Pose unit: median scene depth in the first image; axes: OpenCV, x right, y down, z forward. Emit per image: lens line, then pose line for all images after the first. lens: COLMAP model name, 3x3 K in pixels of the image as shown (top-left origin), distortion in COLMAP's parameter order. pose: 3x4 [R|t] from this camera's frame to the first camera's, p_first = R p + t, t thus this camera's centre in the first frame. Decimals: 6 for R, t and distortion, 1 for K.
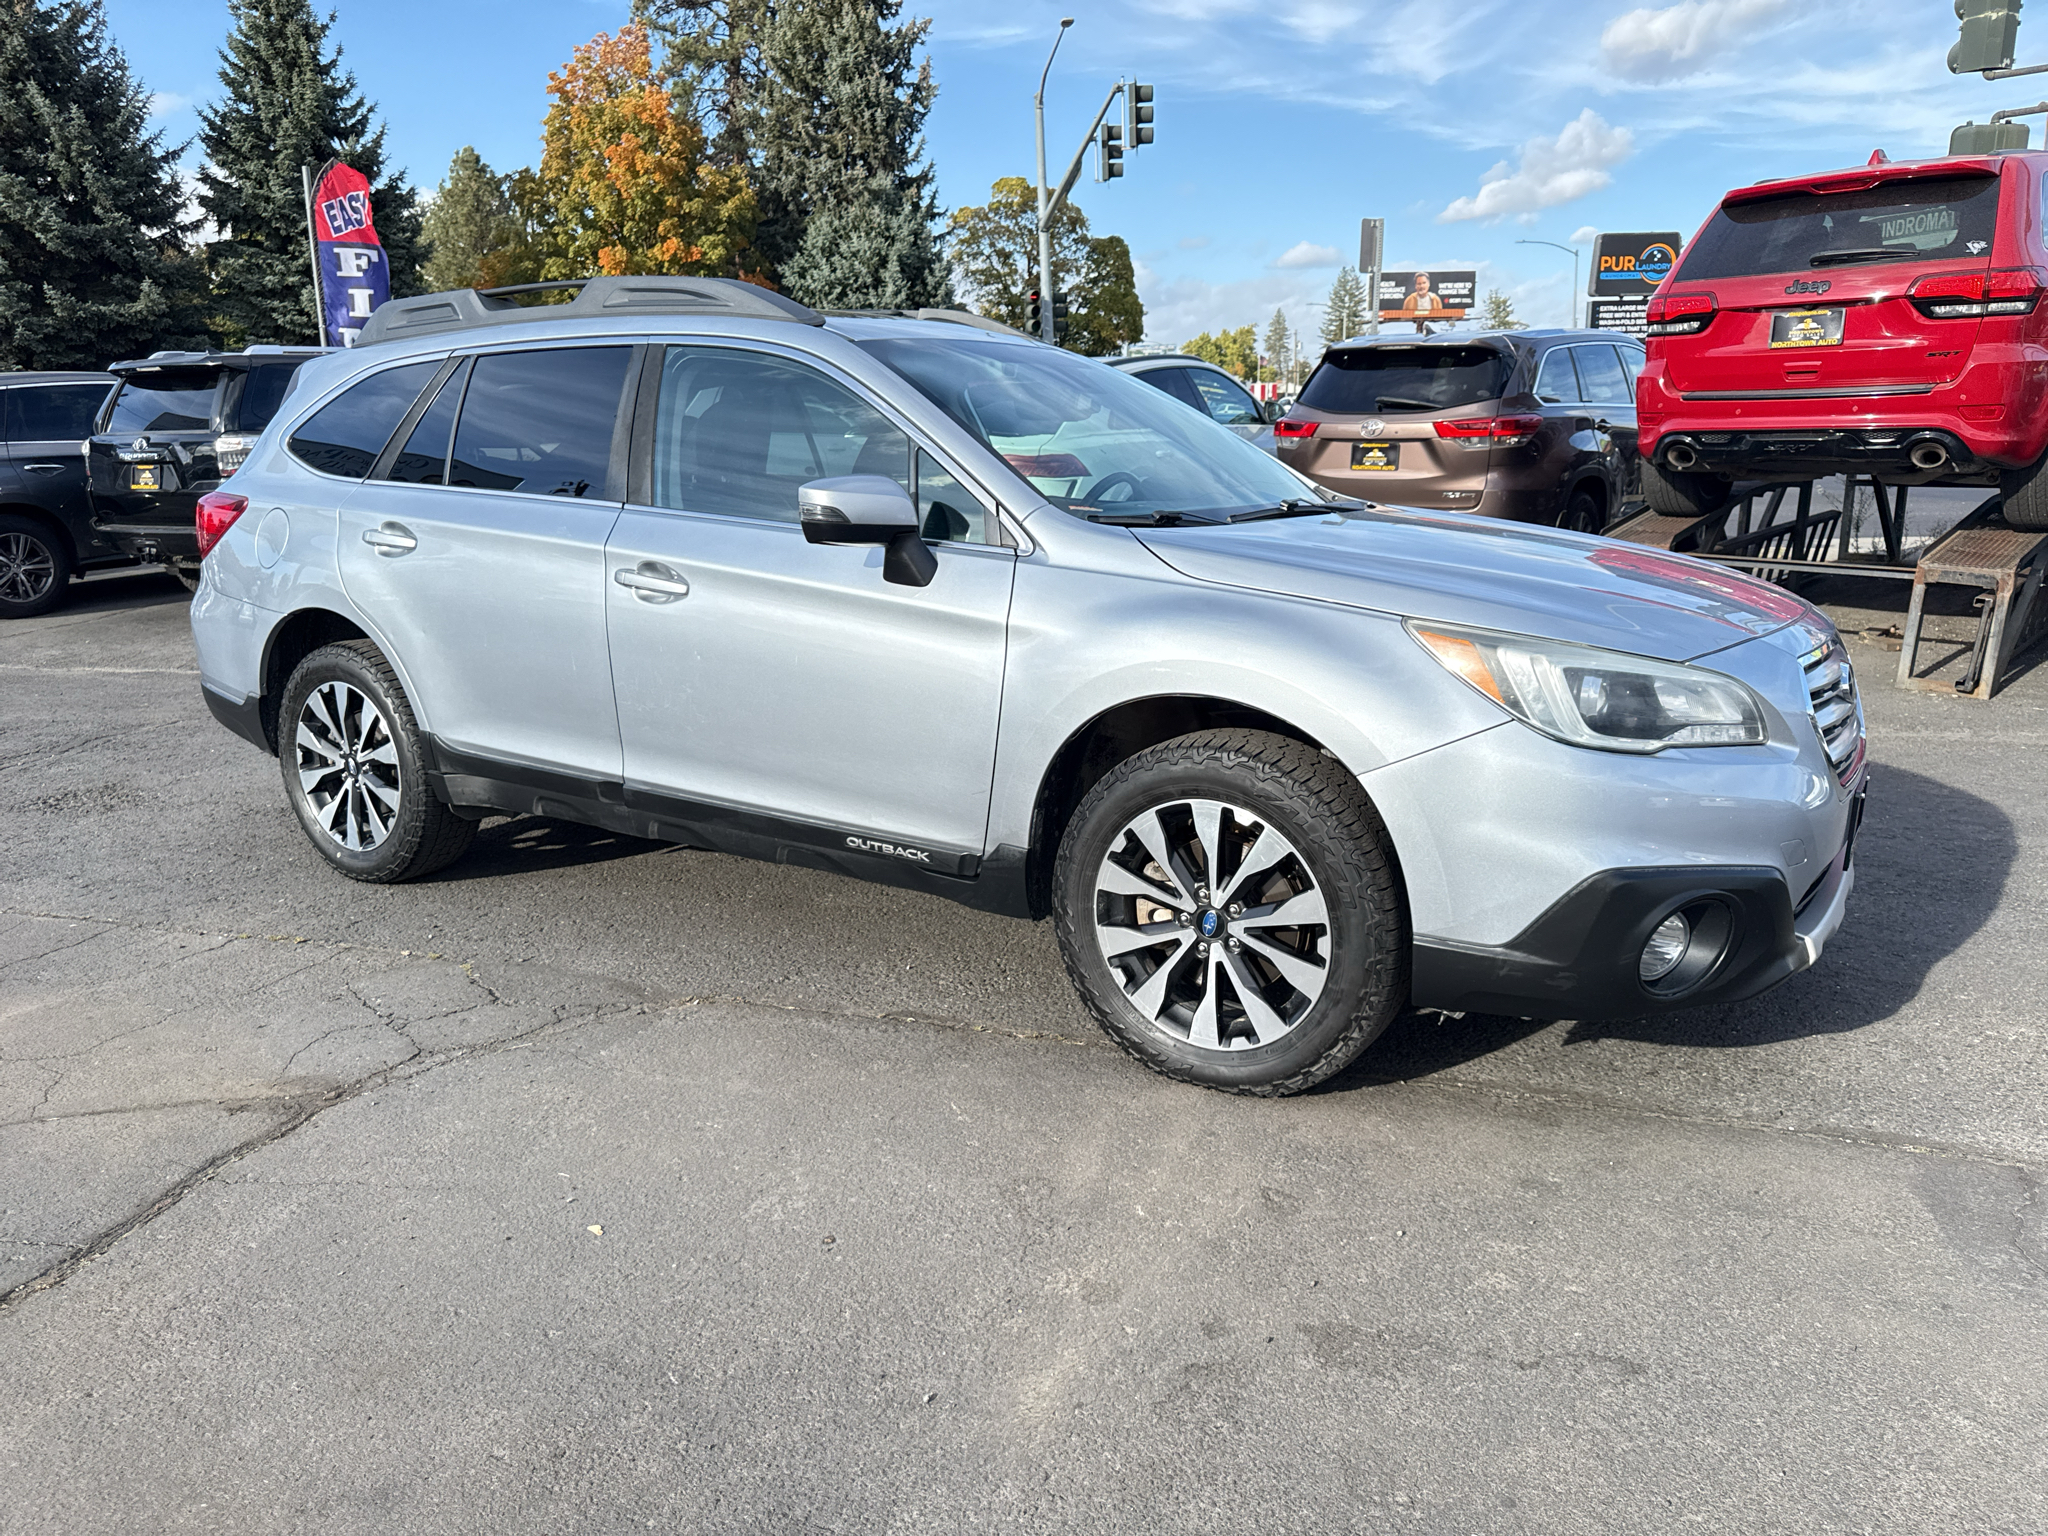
lens RADIAL K [[1462.9, 0, 1019.0], [0, 1462.9, 773.9], [0, 0, 1]] dist [0.025773, -0.025869]
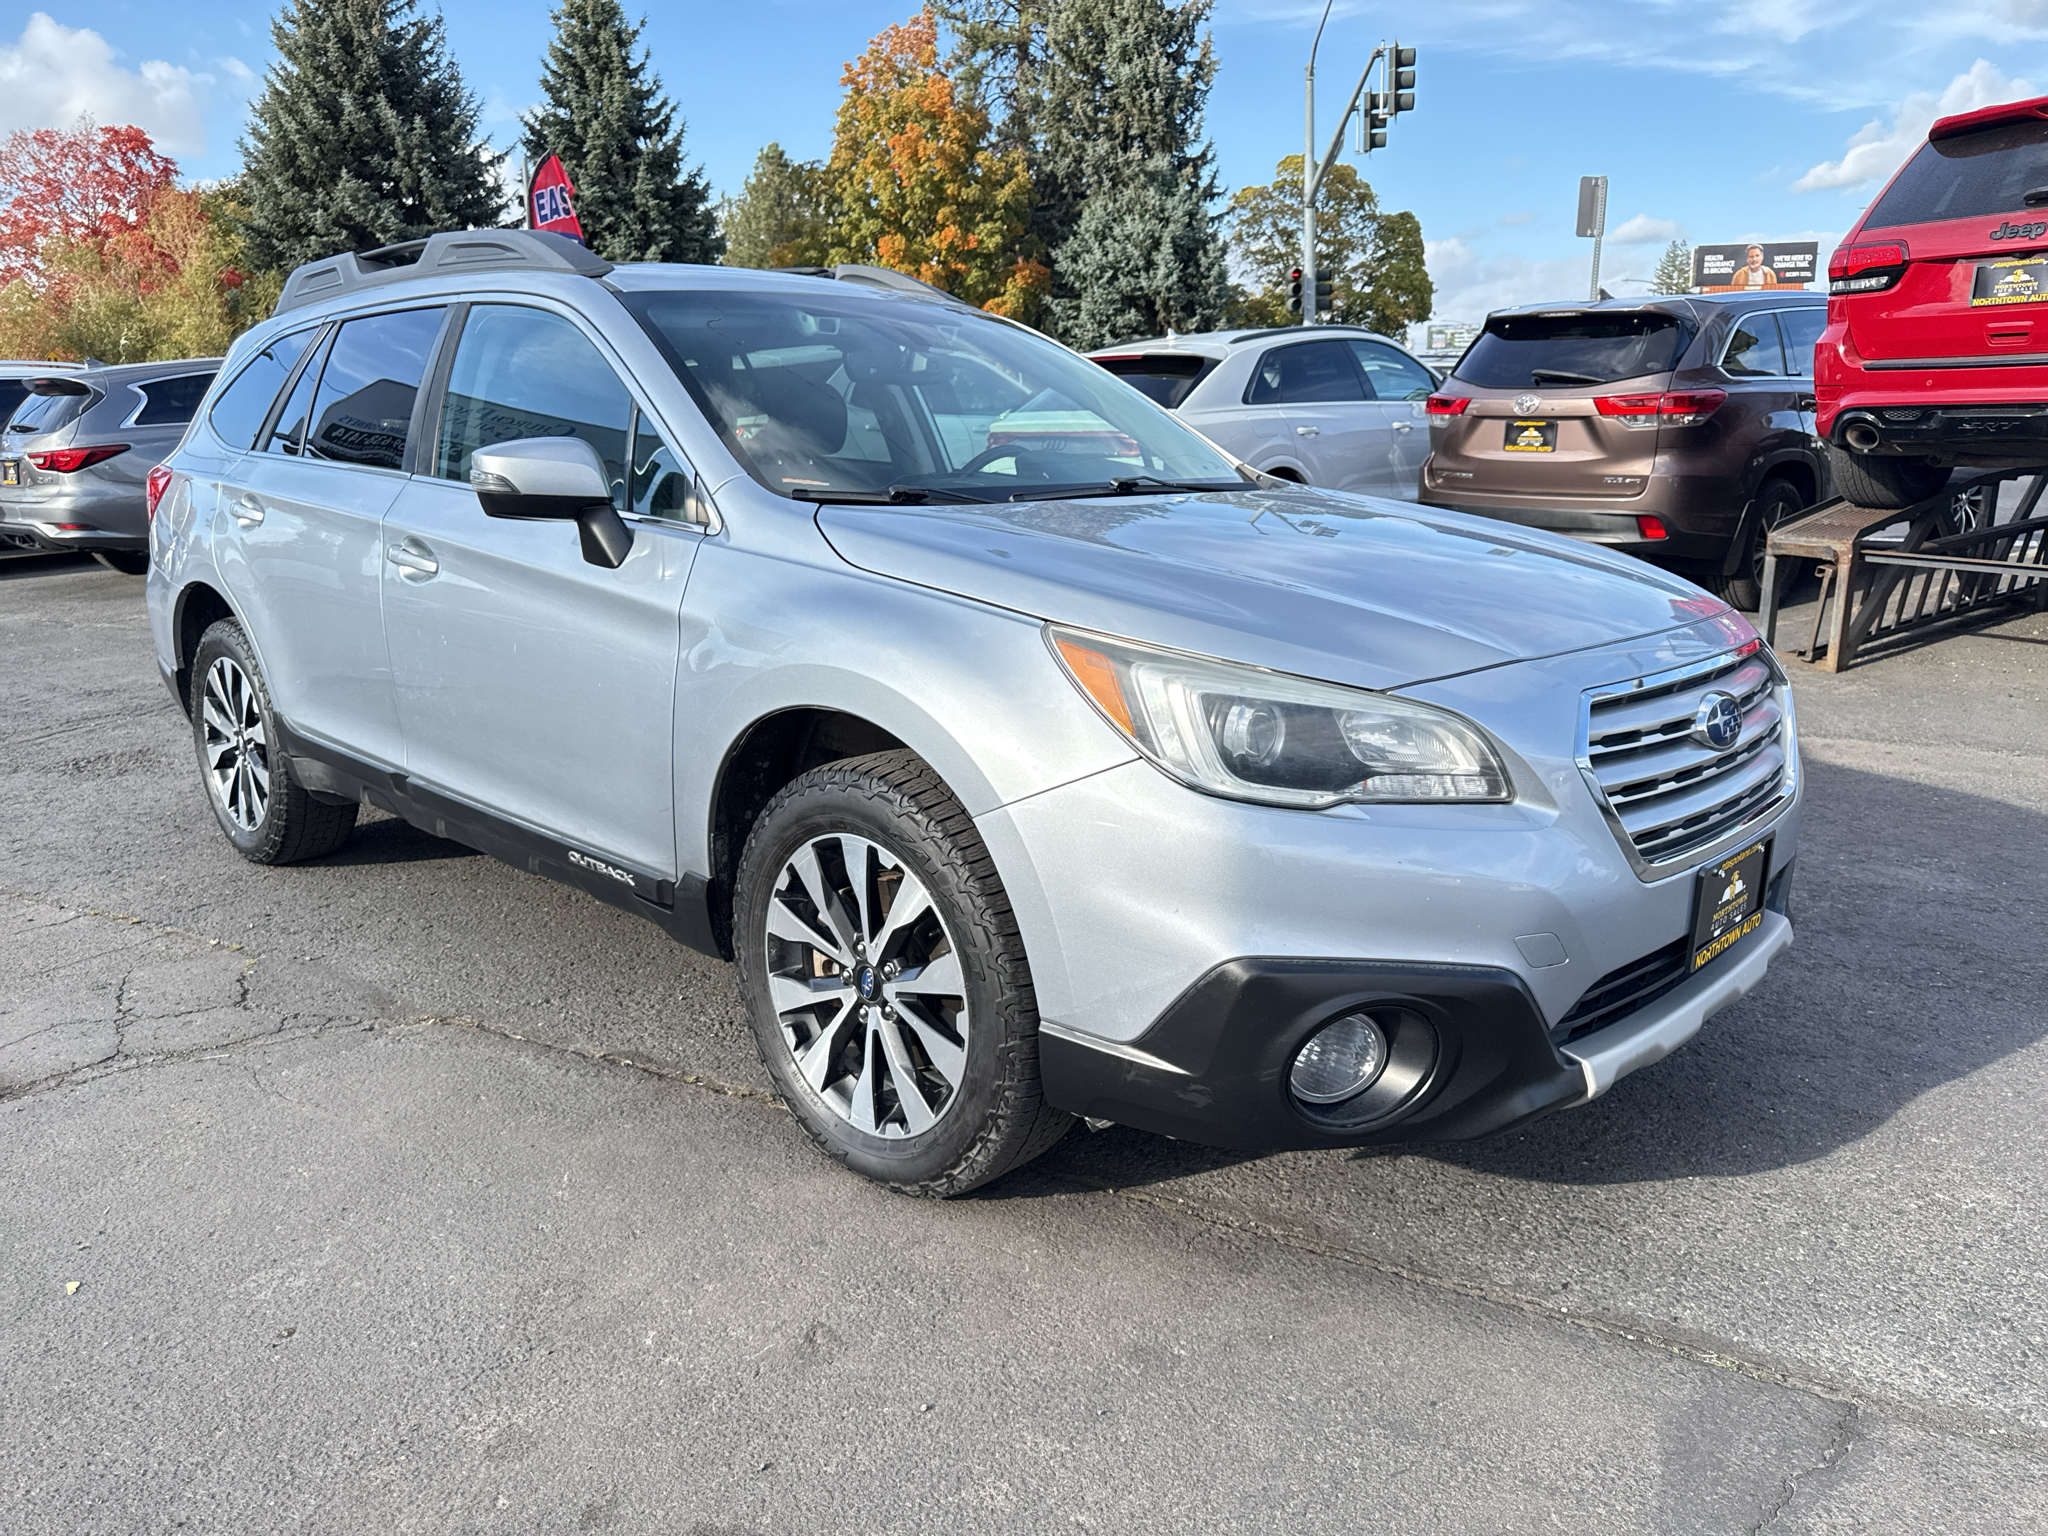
lens RADIAL K [[1462.9, 0, 1031.8], [0, 1462.9, 767.7], [0, 0, 1]] dist [0.025773, -0.025869]
pose [[0.982171, 0.043911, -0.182787, 0.244609], [-0.042938, 0.999035, 0.009281, -0.020976], [0.183018, -0.001267, 0.983109, 0.132766]]
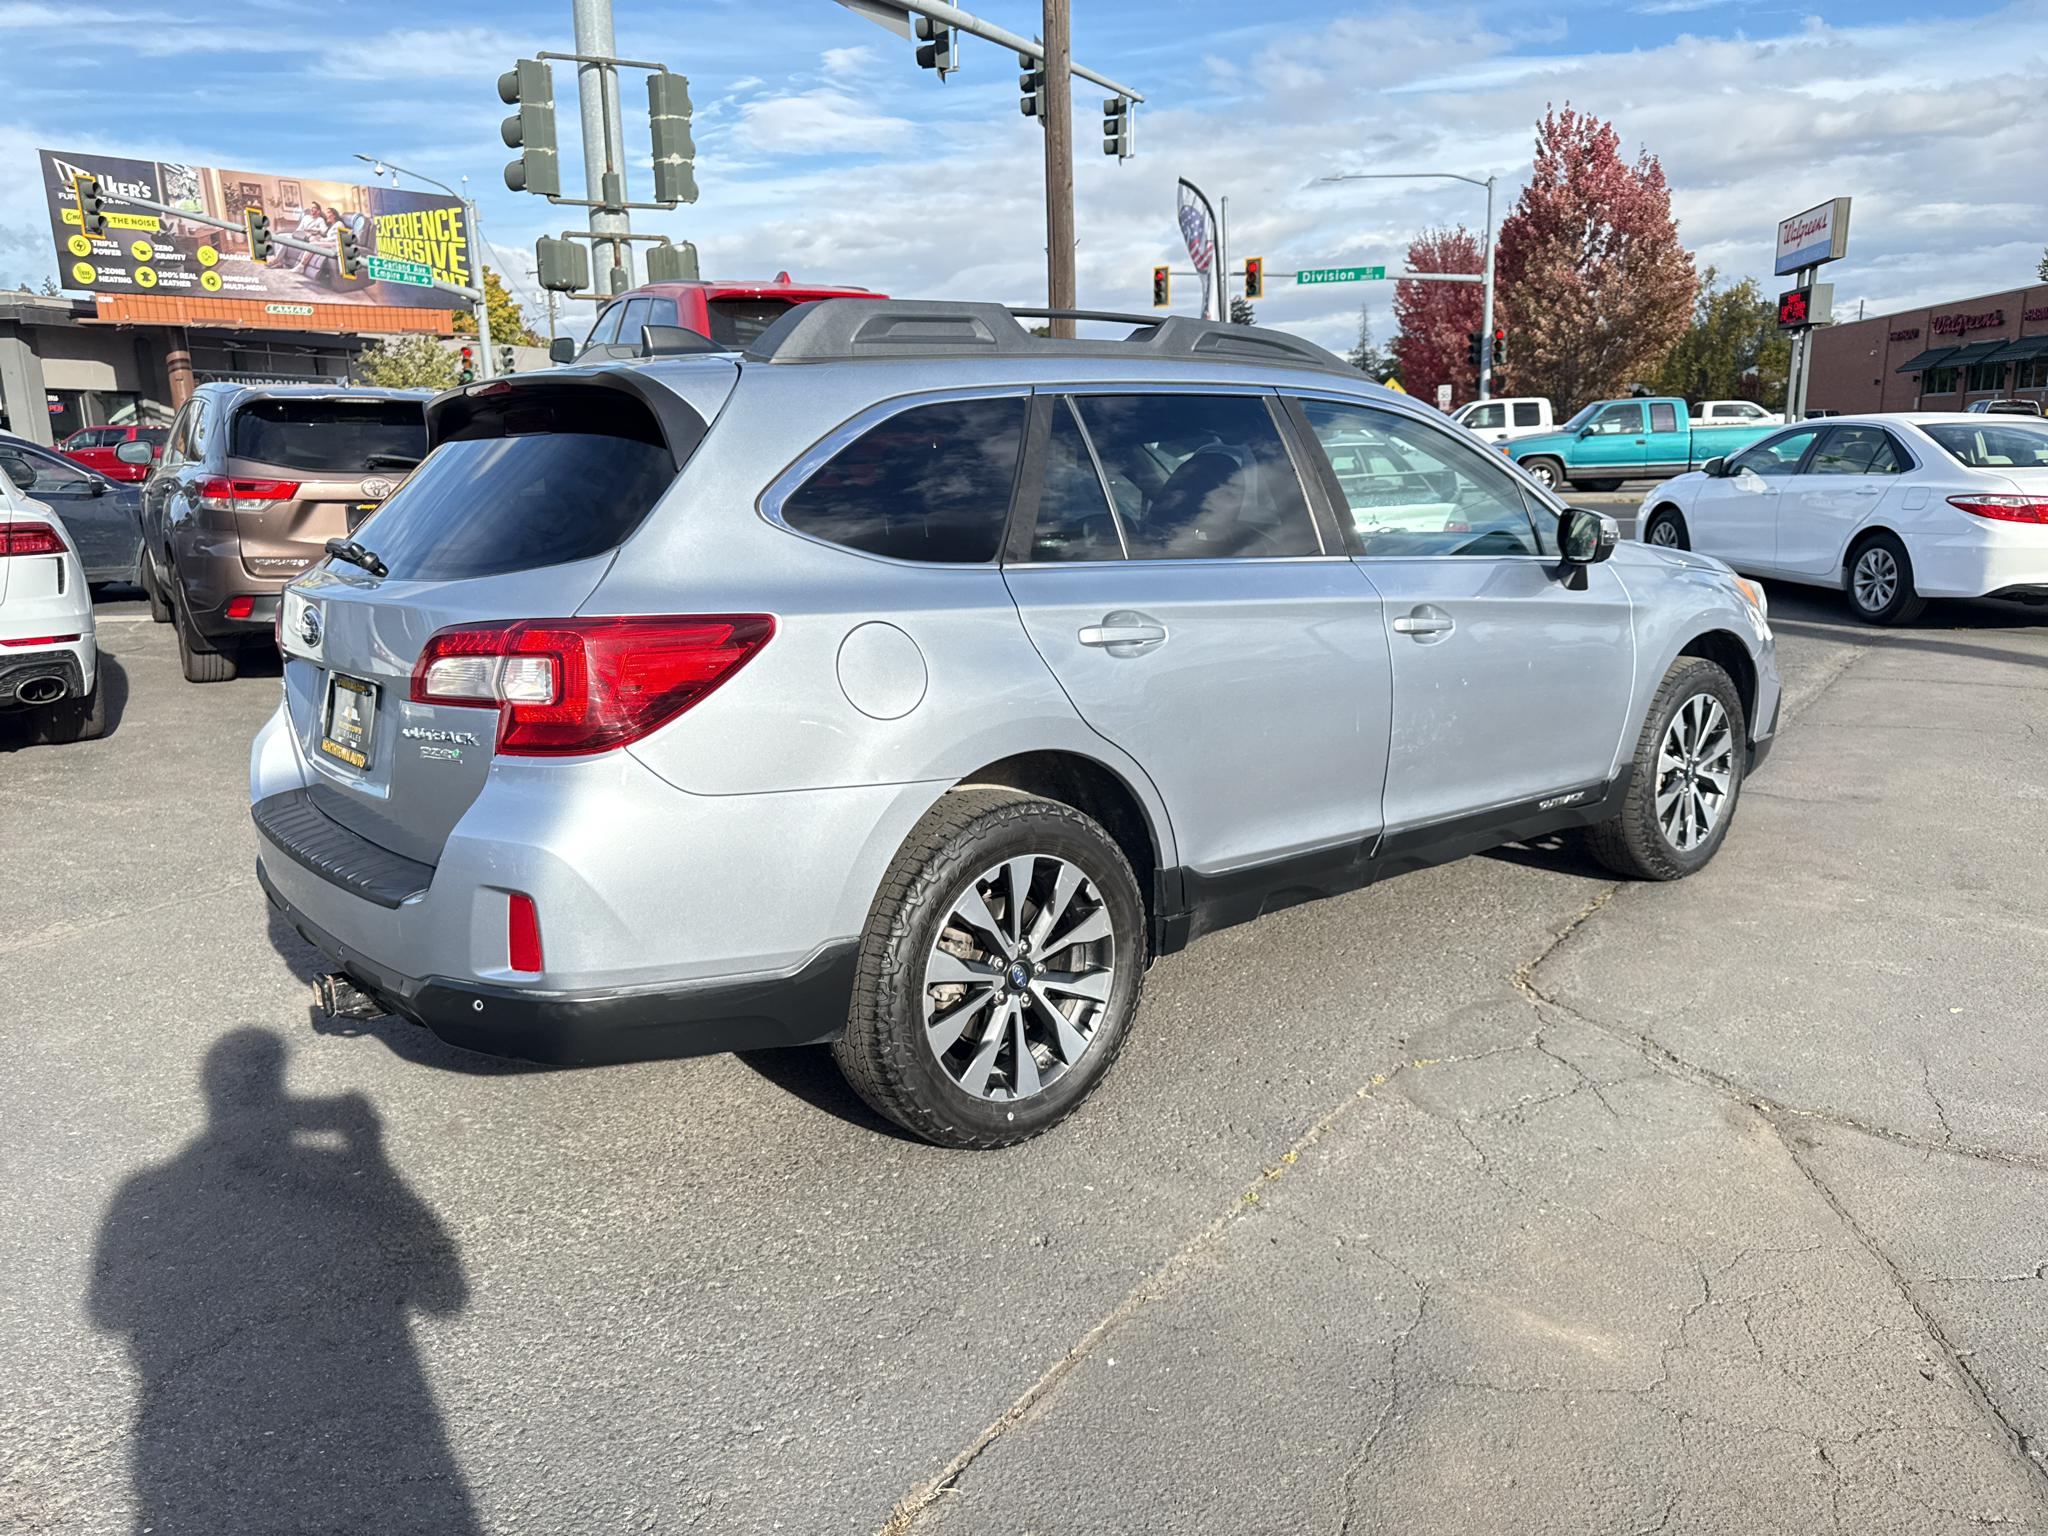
lens RADIAL K [[1462.9, 0, 1021.5], [0, 1462.9, 769.4], [0, 0, 1]] dist [0.025773, -0.025869]
pose [[0.293837, -0.190904, 0.936598, -1.085600], [0.231937, 0.964809, 0.123889, -0.184989], [-0.927289, 0.180828, 0.327775, 0.764035]]
